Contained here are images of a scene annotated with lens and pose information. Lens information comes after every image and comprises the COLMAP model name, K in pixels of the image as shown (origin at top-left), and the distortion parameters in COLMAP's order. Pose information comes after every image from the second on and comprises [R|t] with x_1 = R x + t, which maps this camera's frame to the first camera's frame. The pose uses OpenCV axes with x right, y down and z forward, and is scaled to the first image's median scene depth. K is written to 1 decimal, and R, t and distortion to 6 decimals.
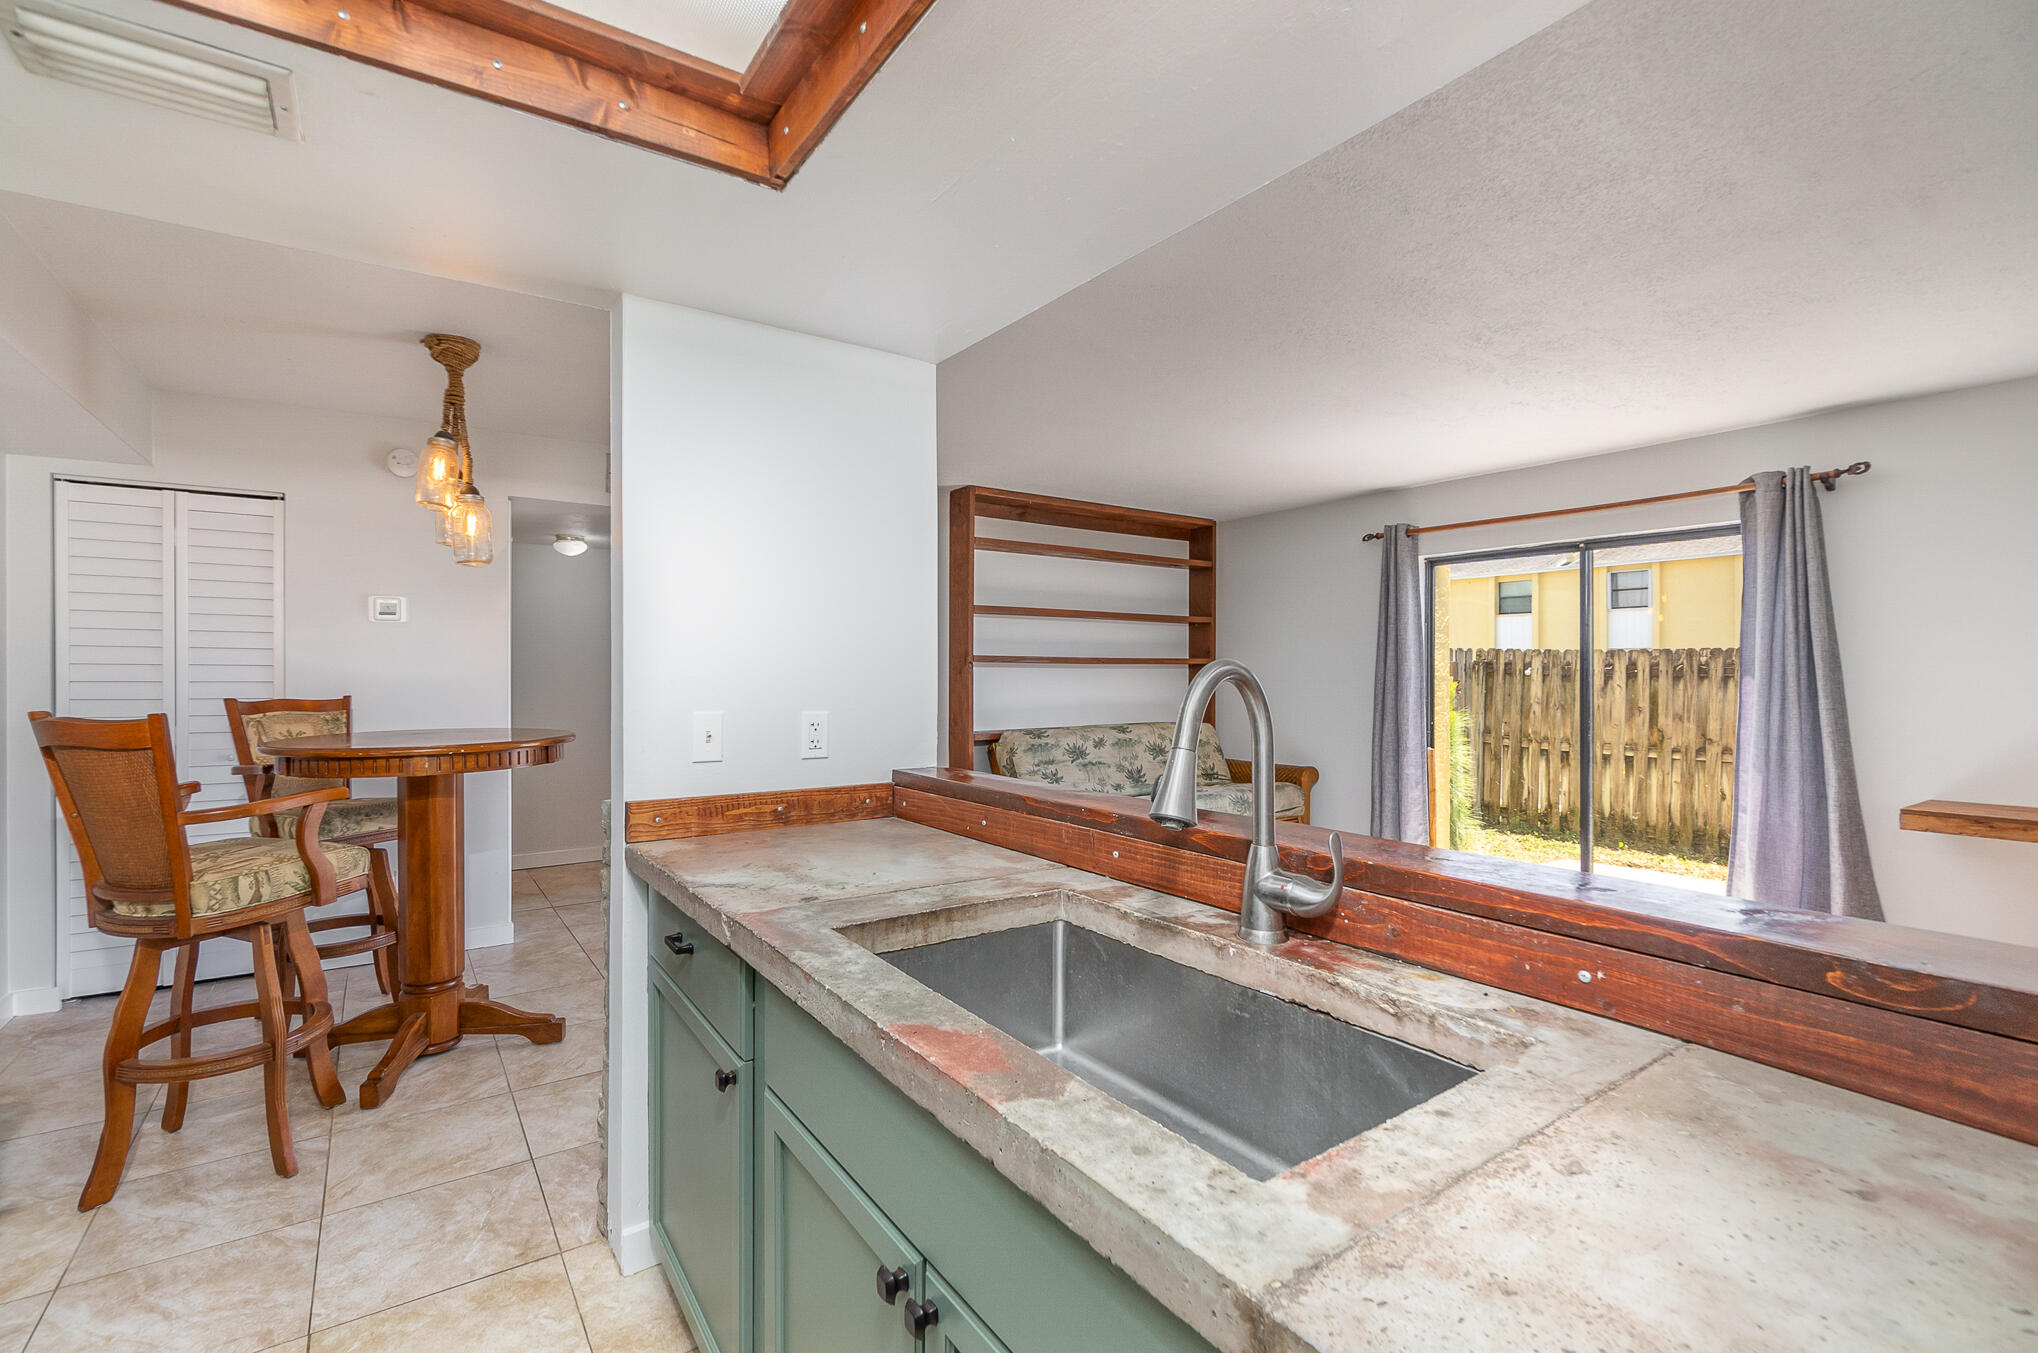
lens RADIAL K [[885.3, 0, 969.5], [0, 885.3, 672.2], [0, 0, 1]] dist [0.002189, 0.000555]
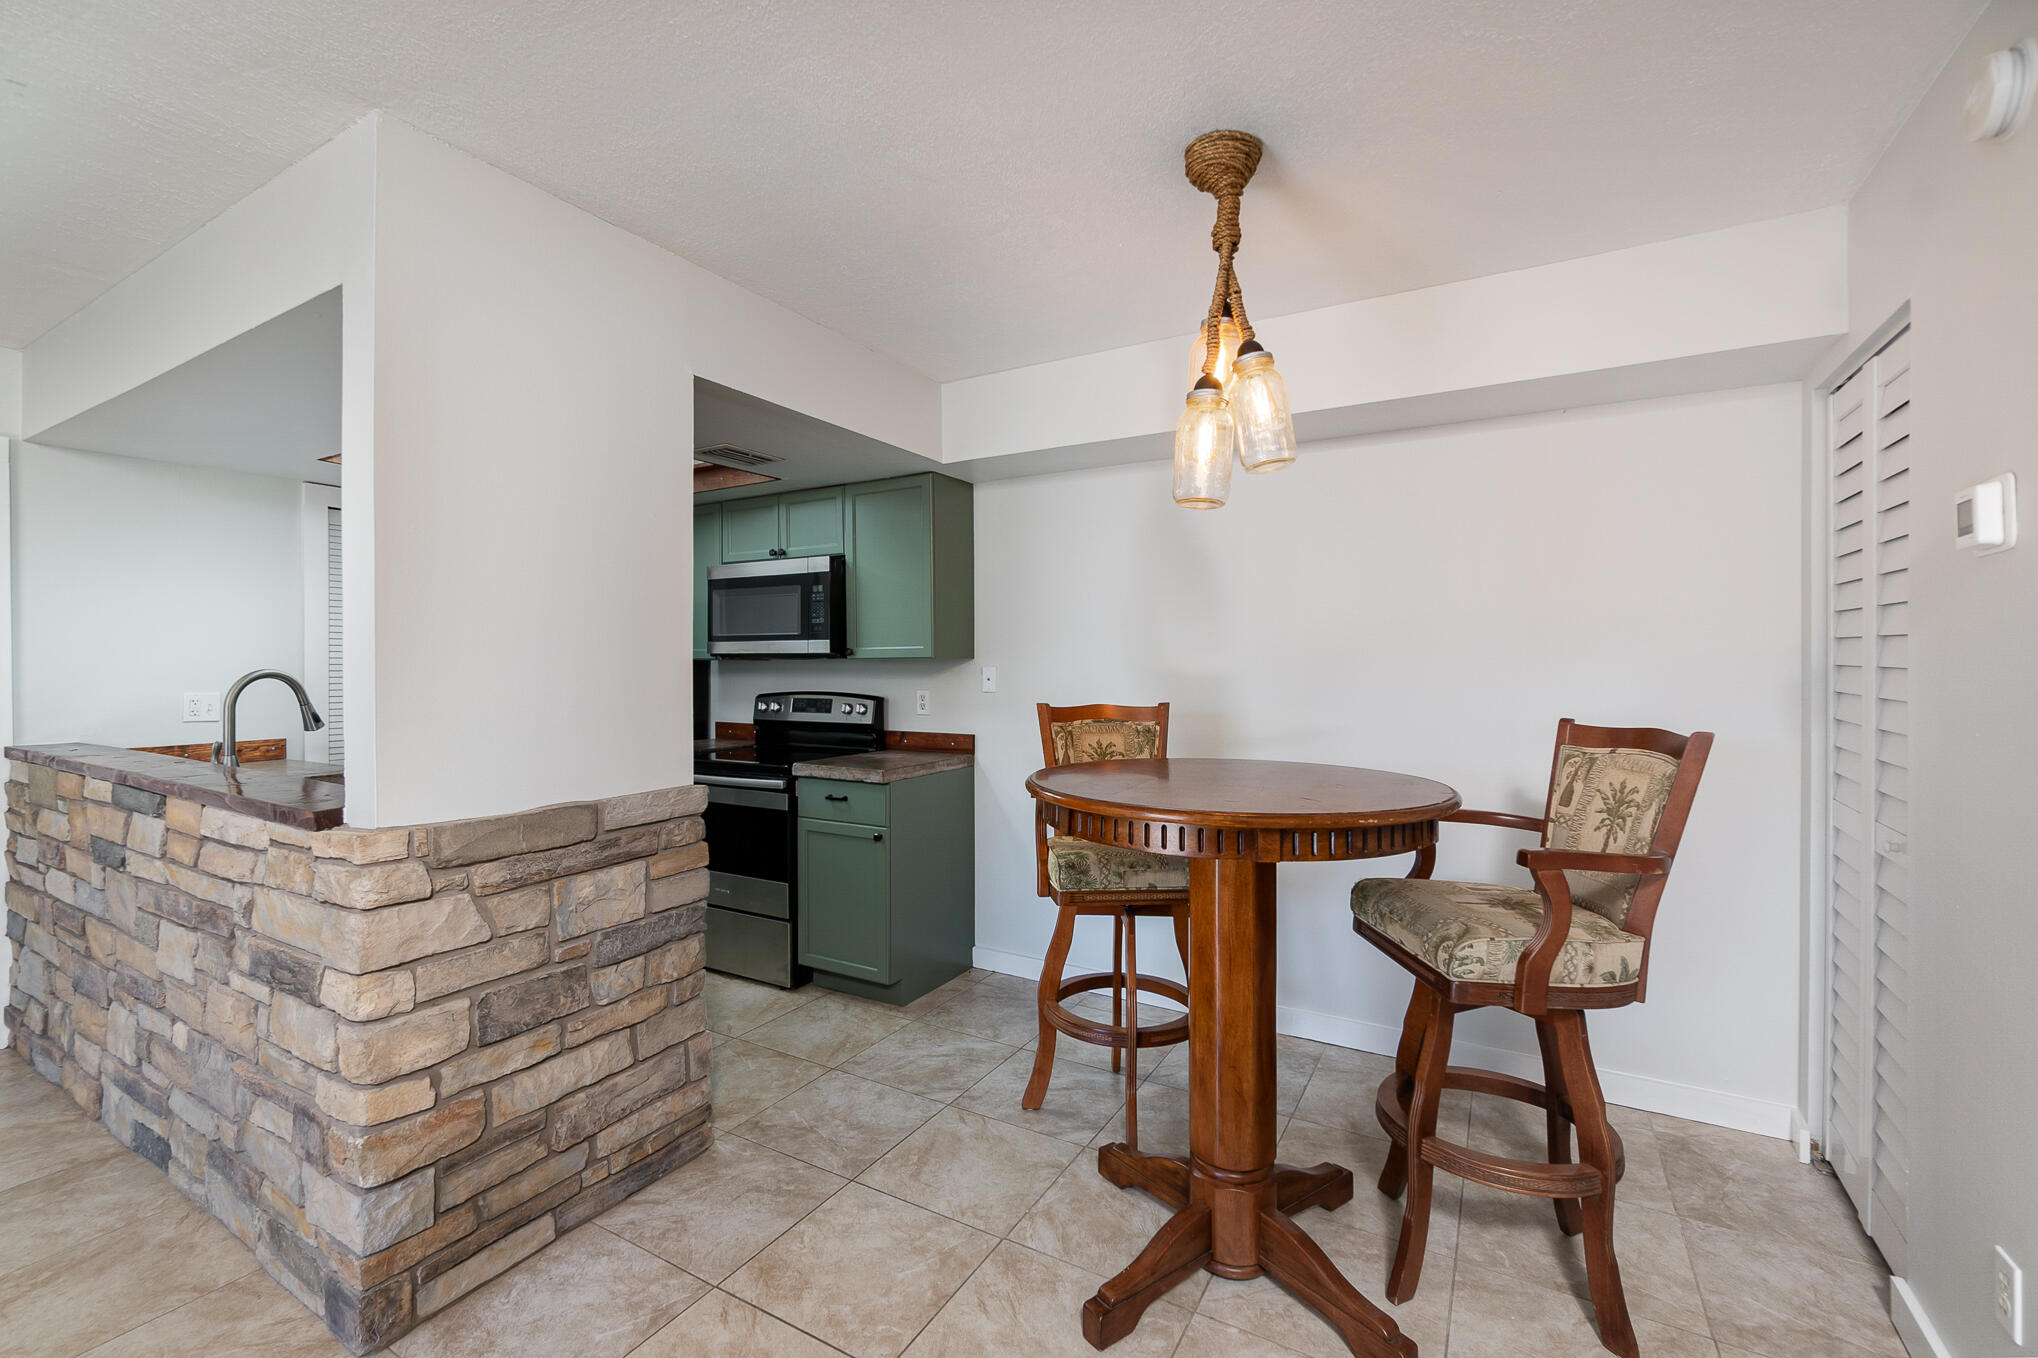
lens RADIAL K [[885.3, 0, 969.5], [0, 885.3, 674.7], [0, 0, 1]] dist [0.002189, 0.000555]
pose [[-0.905634, 0.004388, -0.424037, -0.064563], [-0.001992, 0.999891, 0.014603, -0.005961], [0.424055, 0.014070, -0.905527, 0.651257]]
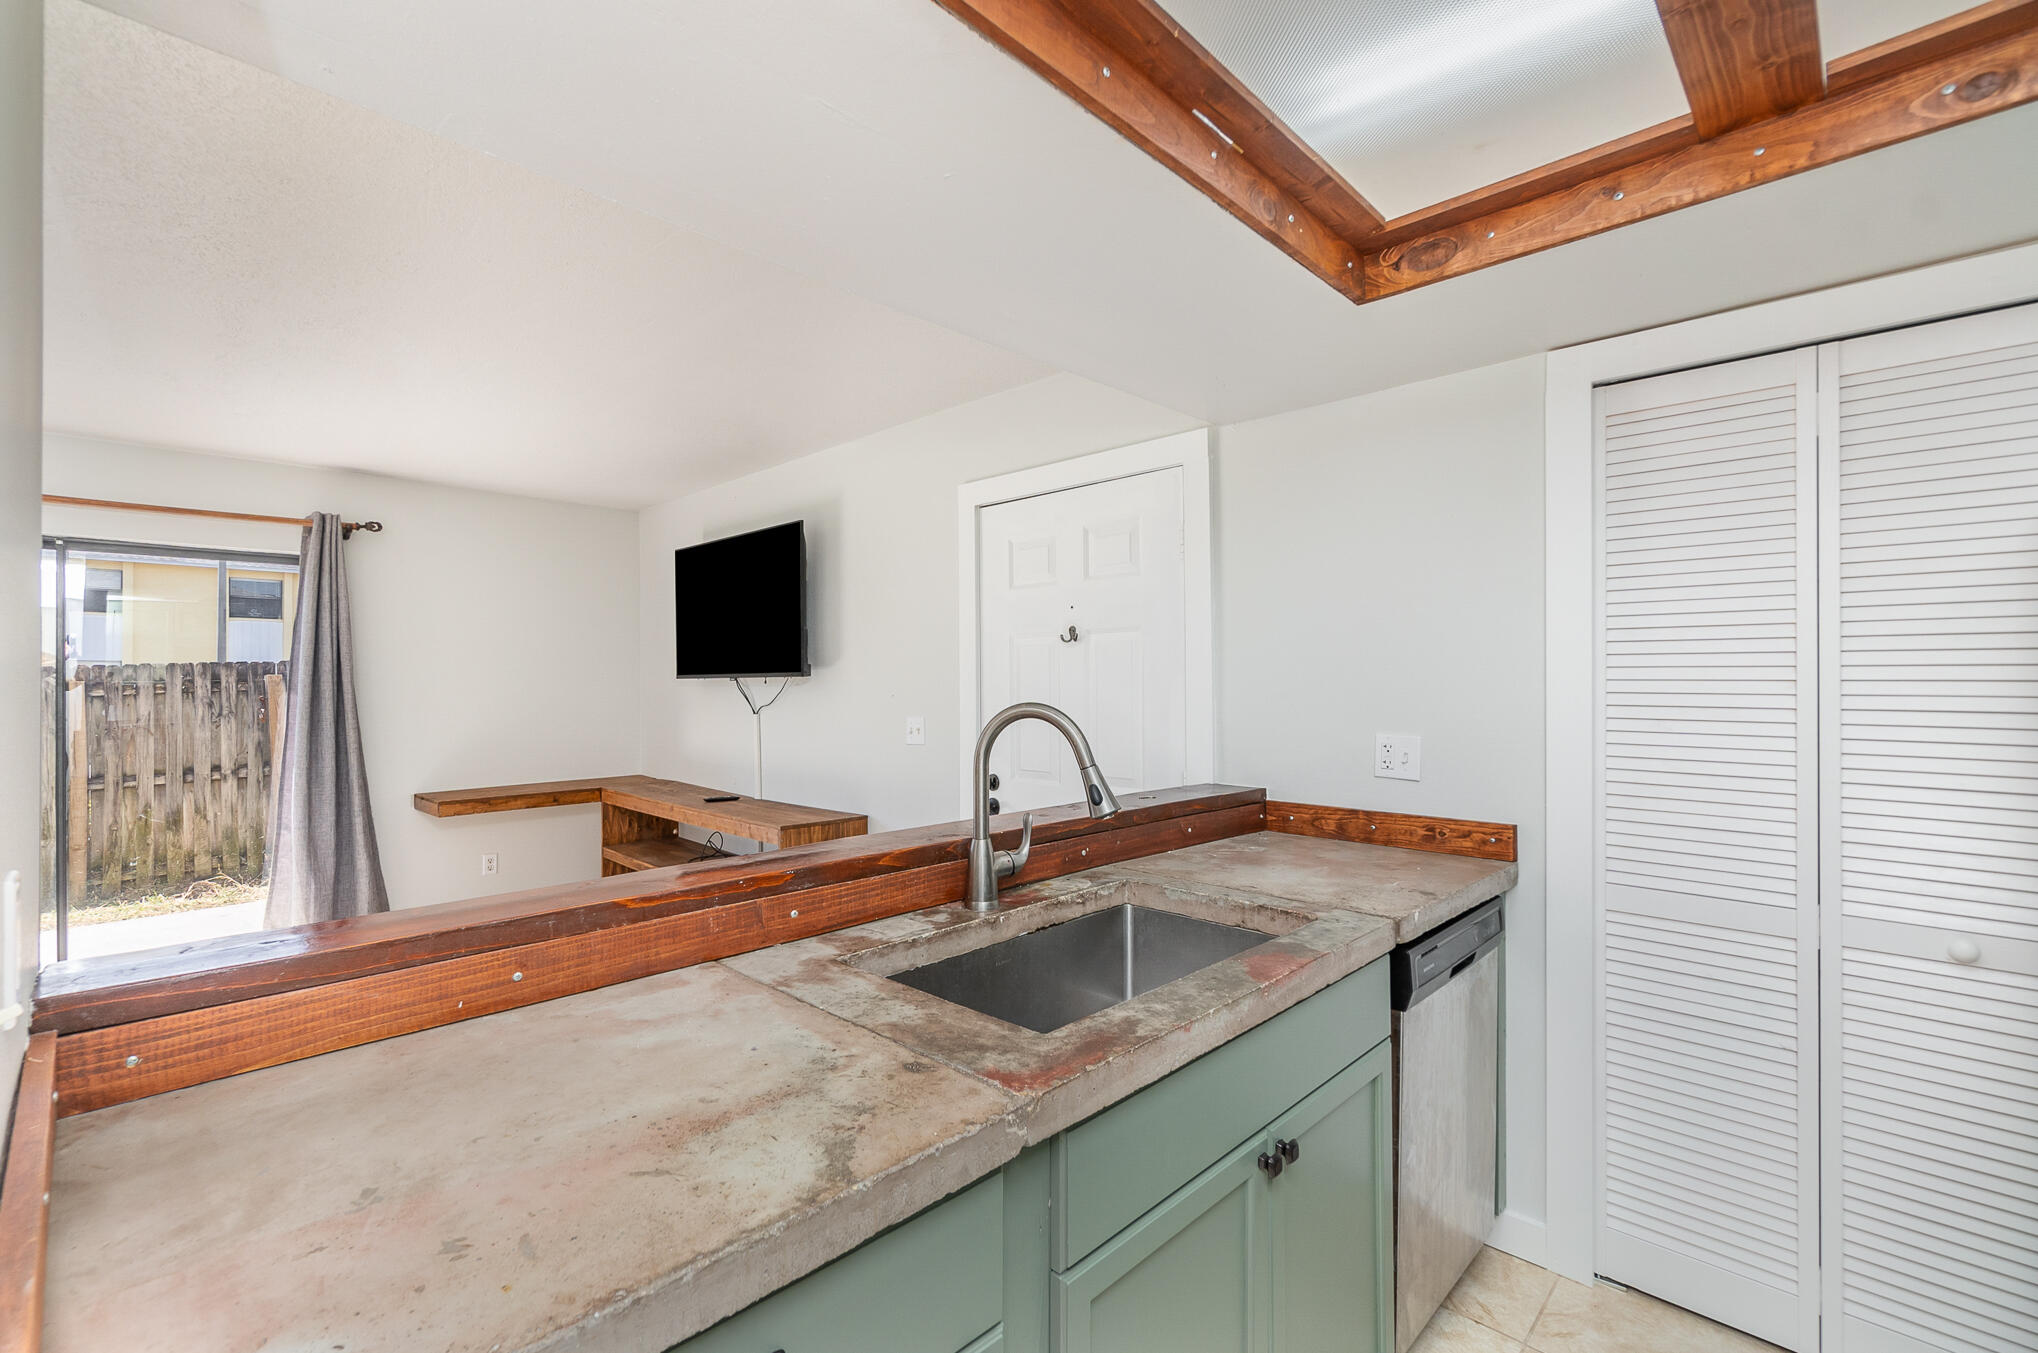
lens RADIAL K [[885.9, 0, 982.5], [0, 885.9, 679.6], [0, 0, 1]] dist [-0.001207, 0.000229]
pose [[-0.195683, 0.002852, 0.980663, -0.175788], [0.004737, 0.999987, -0.001963, -0.008249], [-0.980656, 0.004262, -0.195694, 0.221477]]
